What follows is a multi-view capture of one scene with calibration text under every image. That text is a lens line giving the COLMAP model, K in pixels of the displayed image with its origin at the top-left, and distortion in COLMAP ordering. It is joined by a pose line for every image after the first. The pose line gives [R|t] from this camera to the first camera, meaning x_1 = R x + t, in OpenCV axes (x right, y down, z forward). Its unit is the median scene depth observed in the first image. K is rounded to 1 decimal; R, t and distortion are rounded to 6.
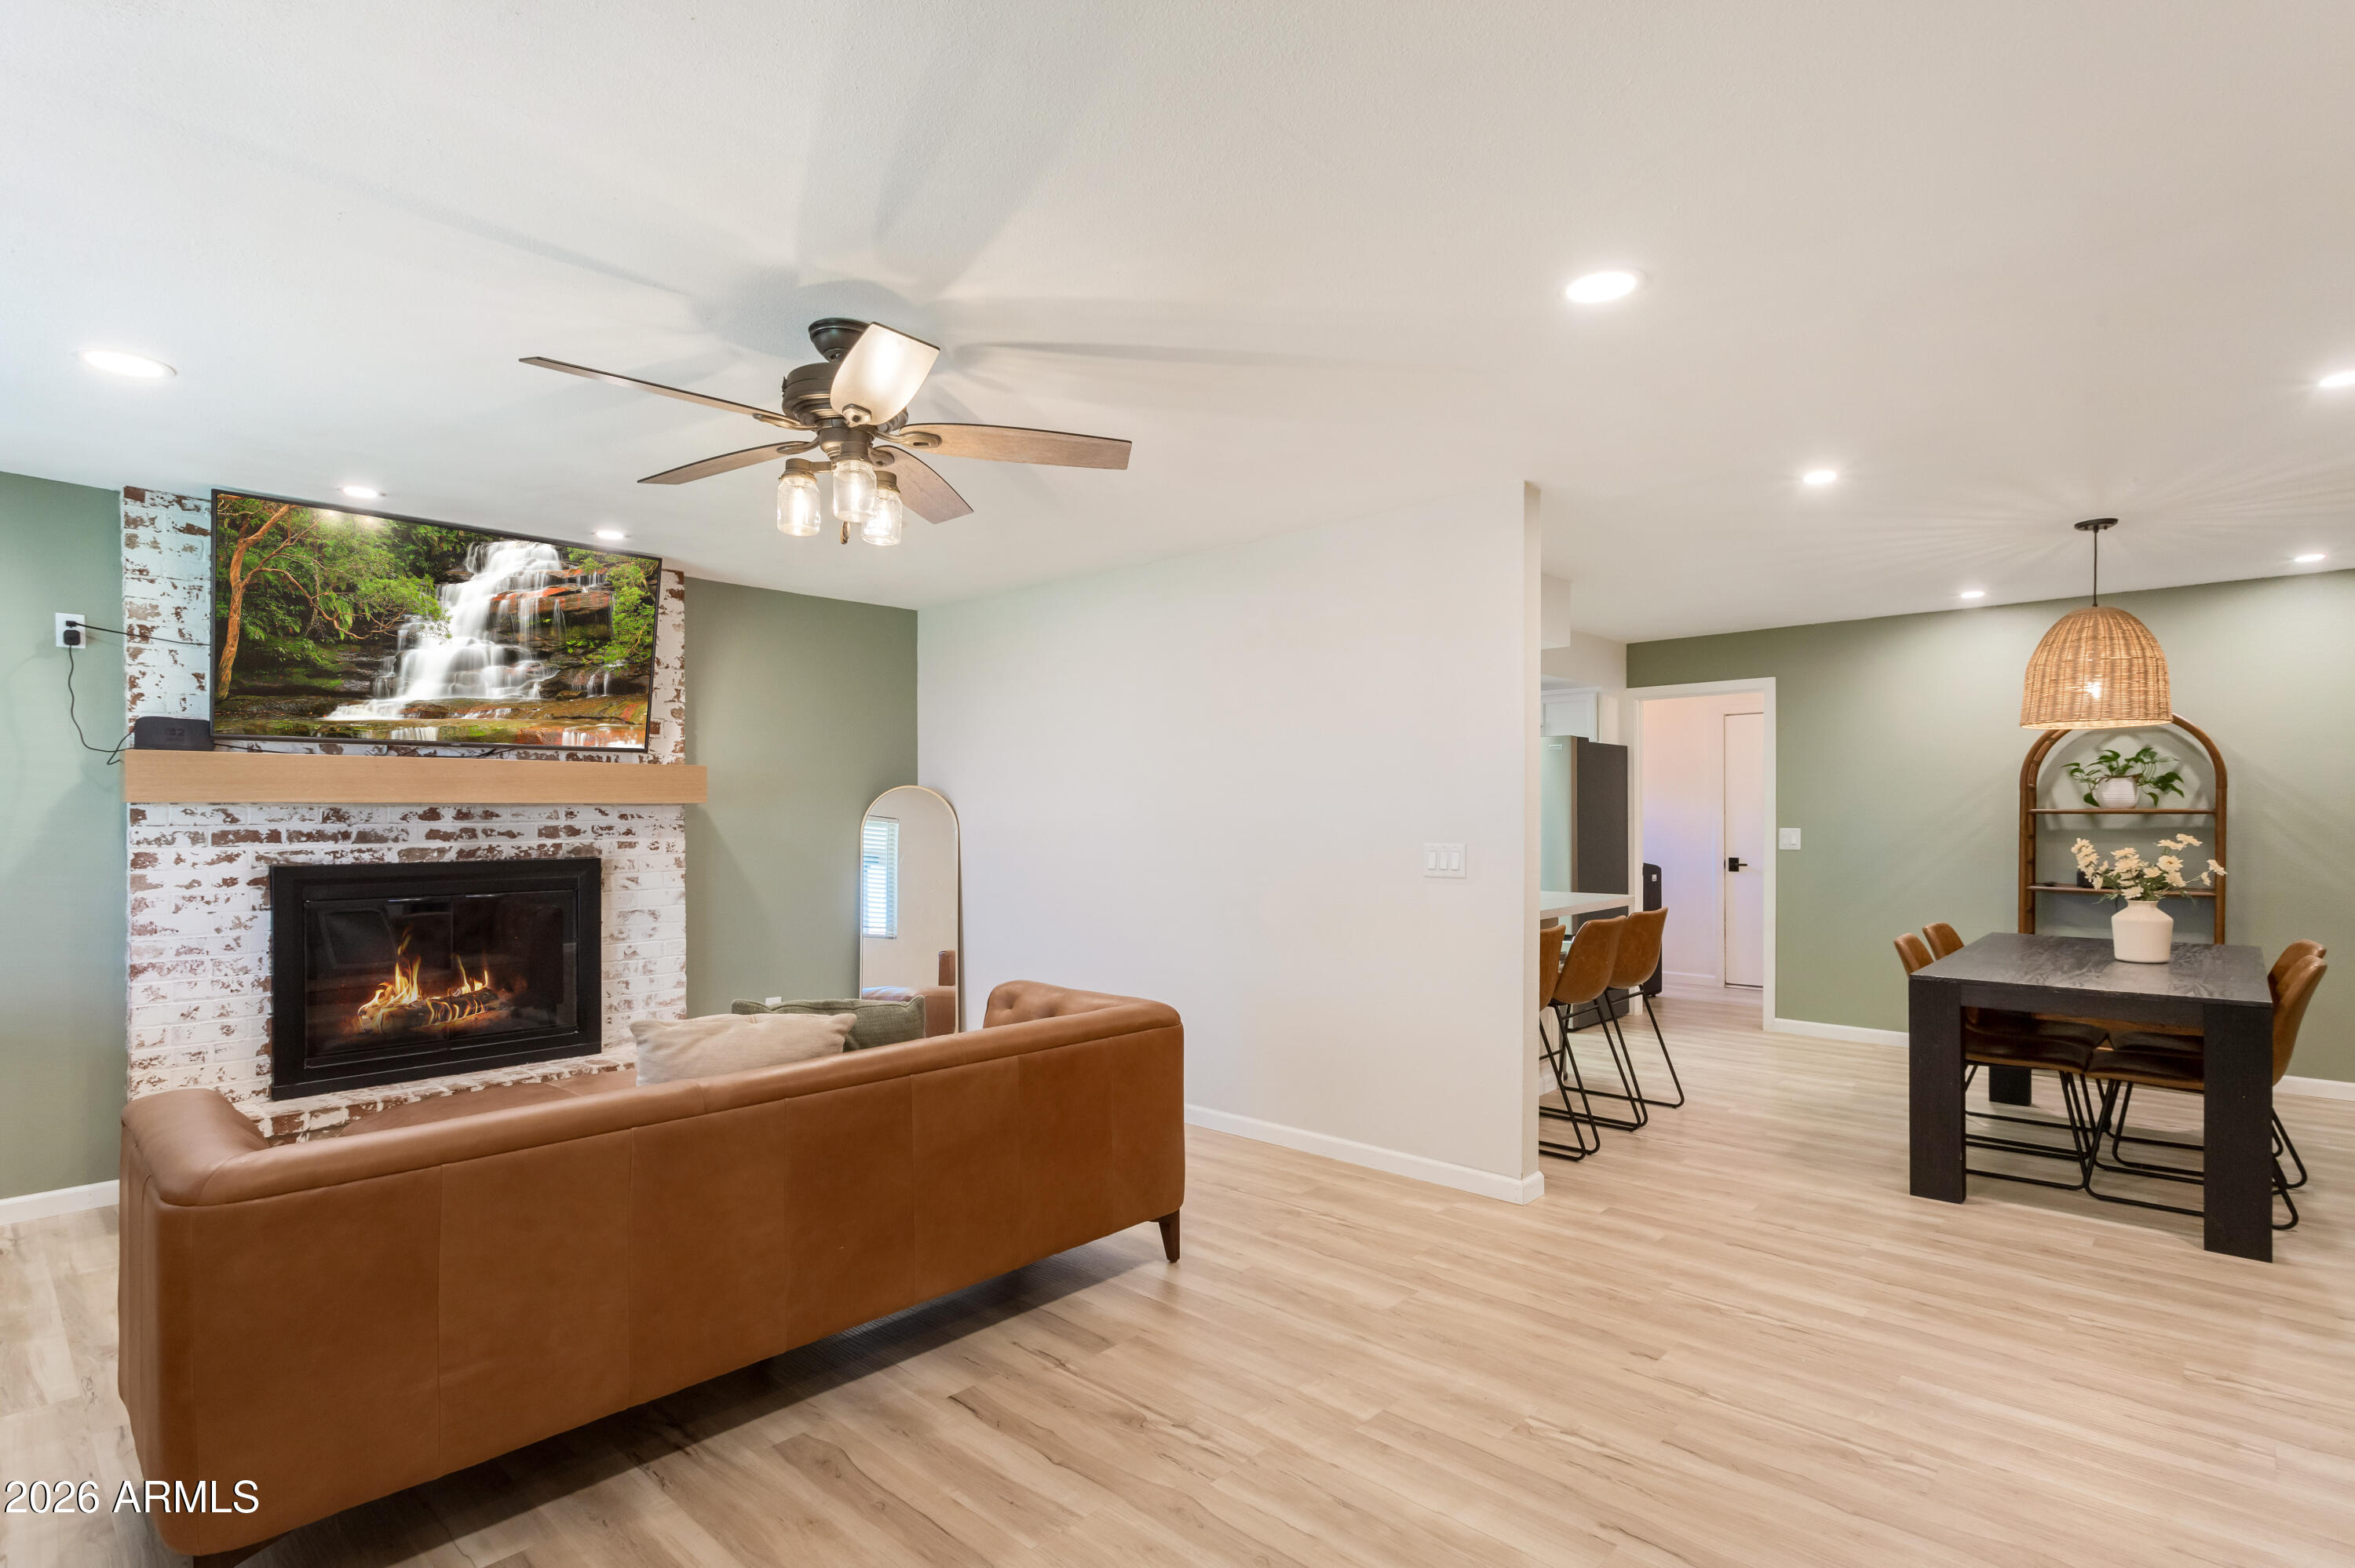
lens RADIAL K [[1153.7, 0, 1210.6], [0, 1153.7, 824.0], [0, 0, 1]] dist [0.027225, 0.000157]
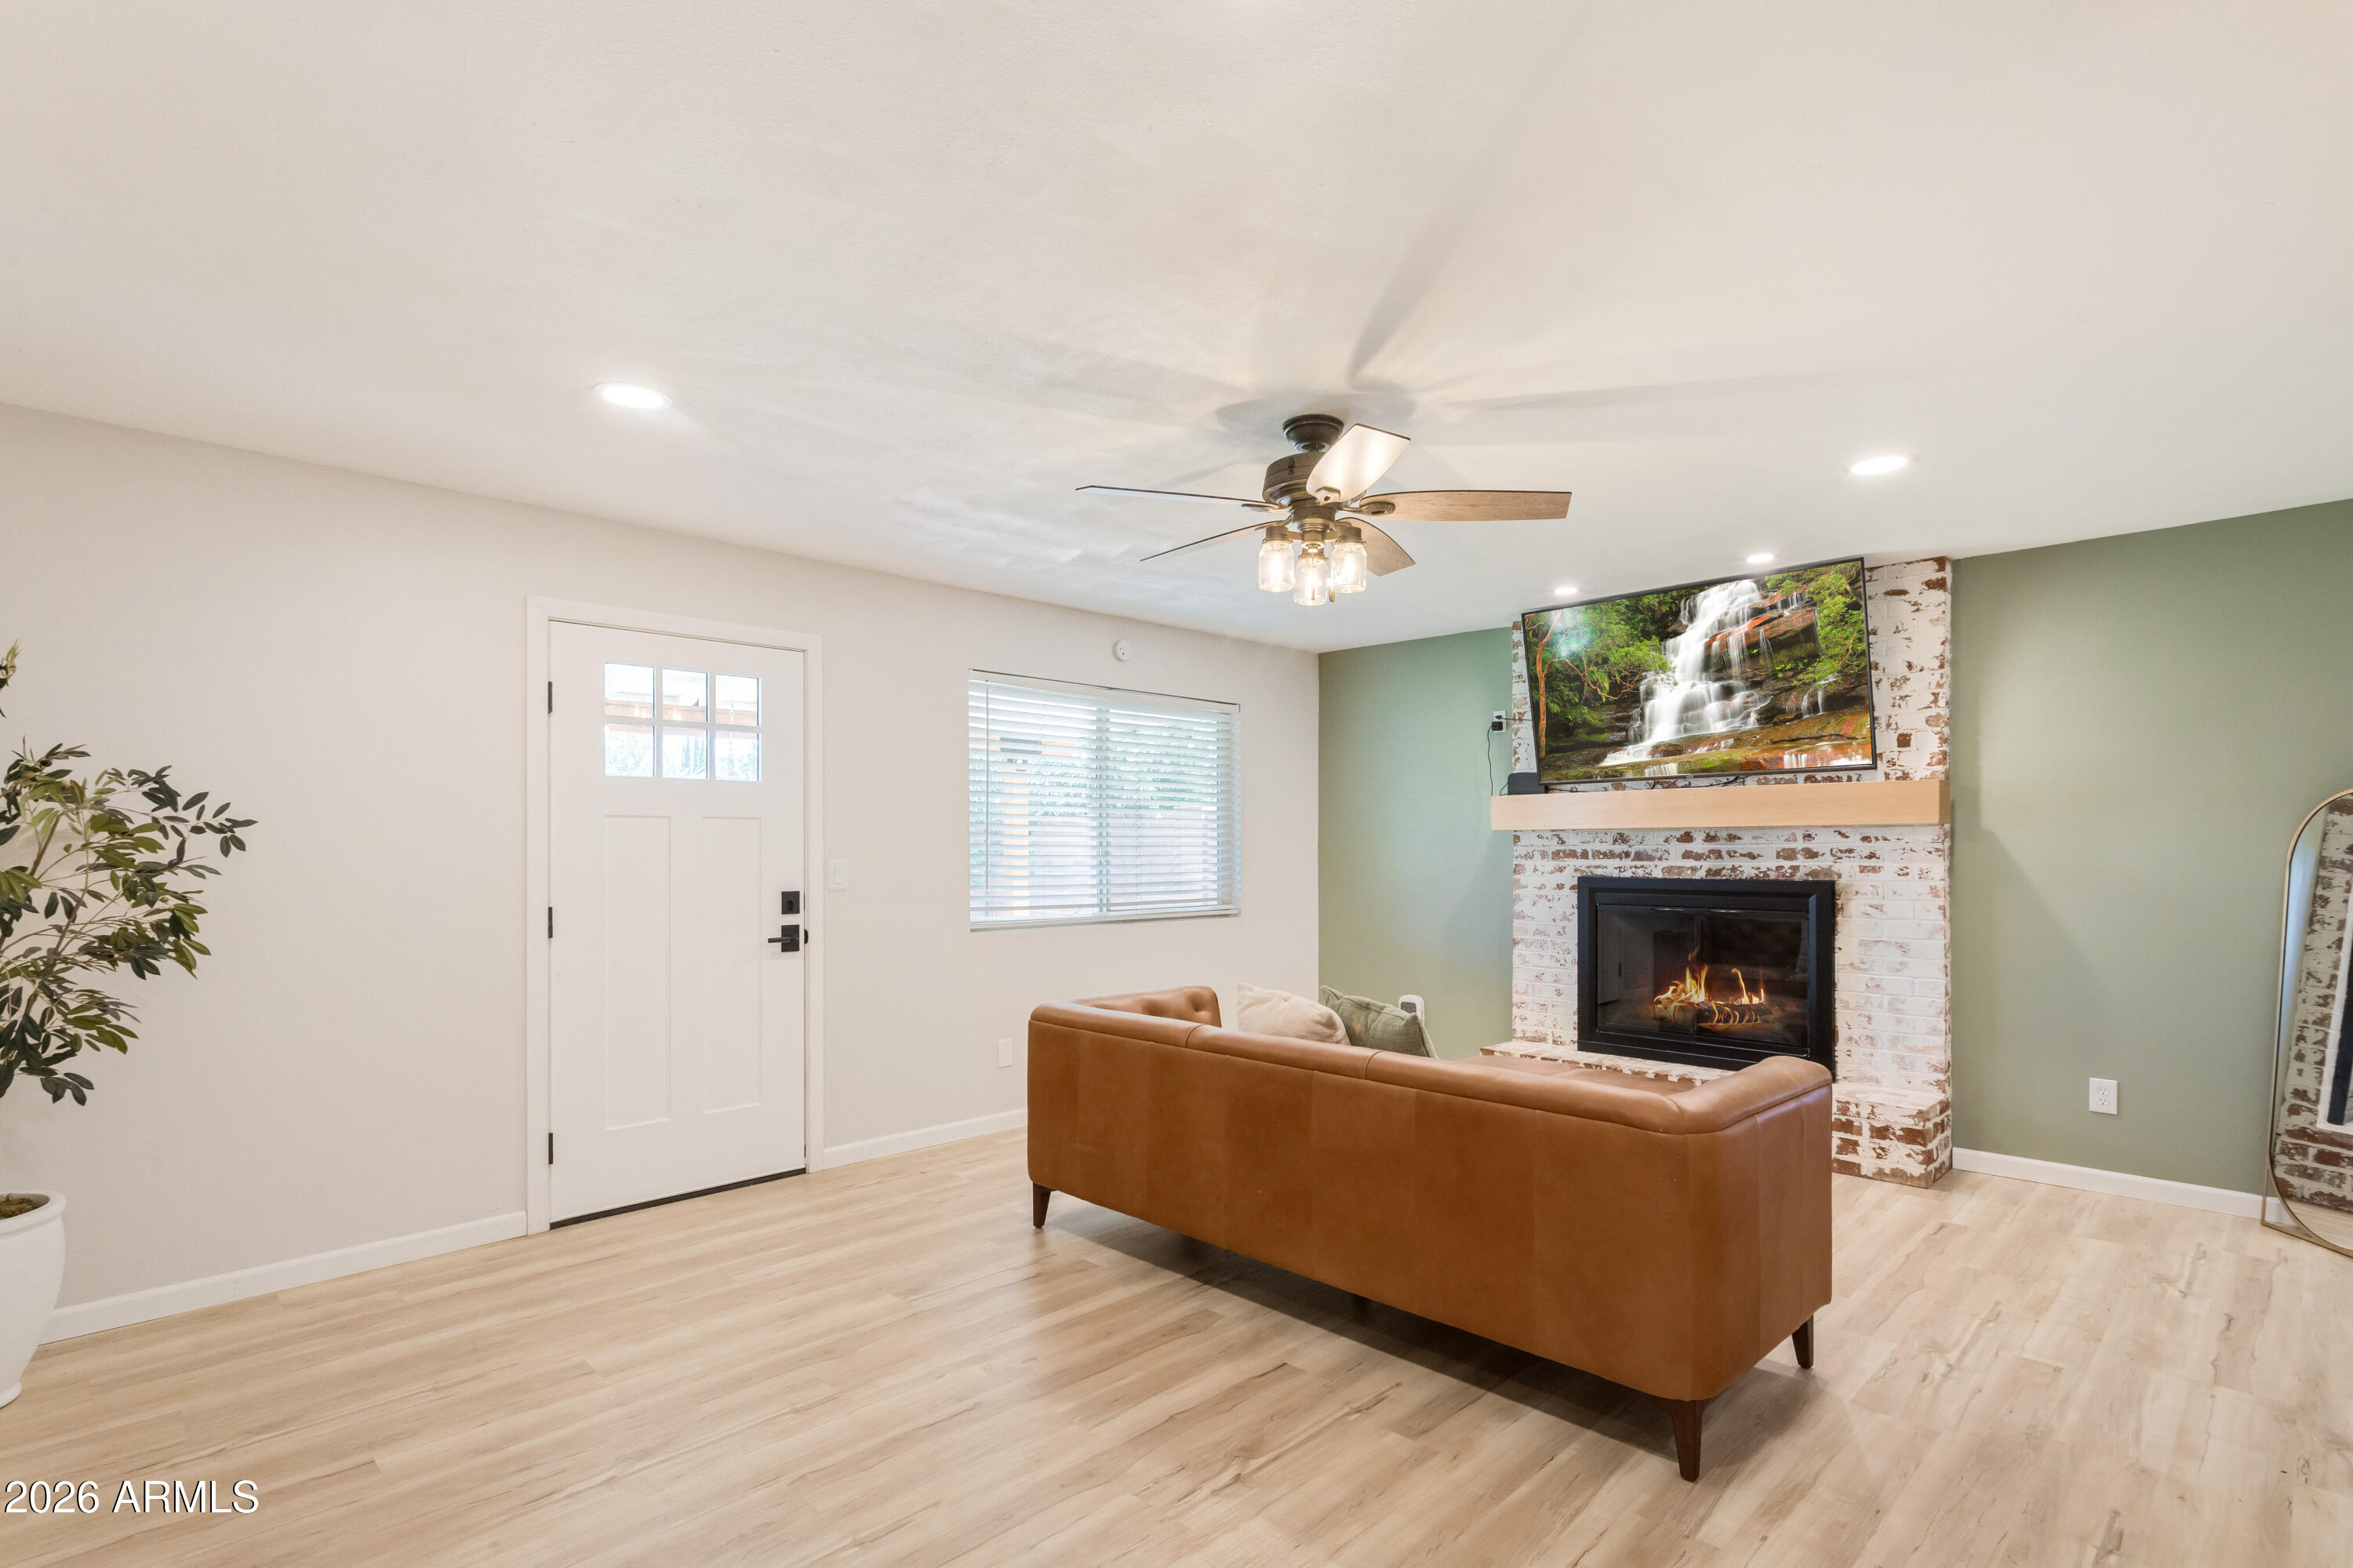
lens RADIAL K [[1170.7, 0, 1180.1], [0, 1170.7, 836.9], [0, 0, 1]] dist [0.003505, 0.000083]
pose [[-0.055702, -0.005926, -0.998430, 0.523603], [-0.004823, 0.999972, -0.005666, 0.000178], [0.998436, 0.004500, -0.055729, 0.562310]]
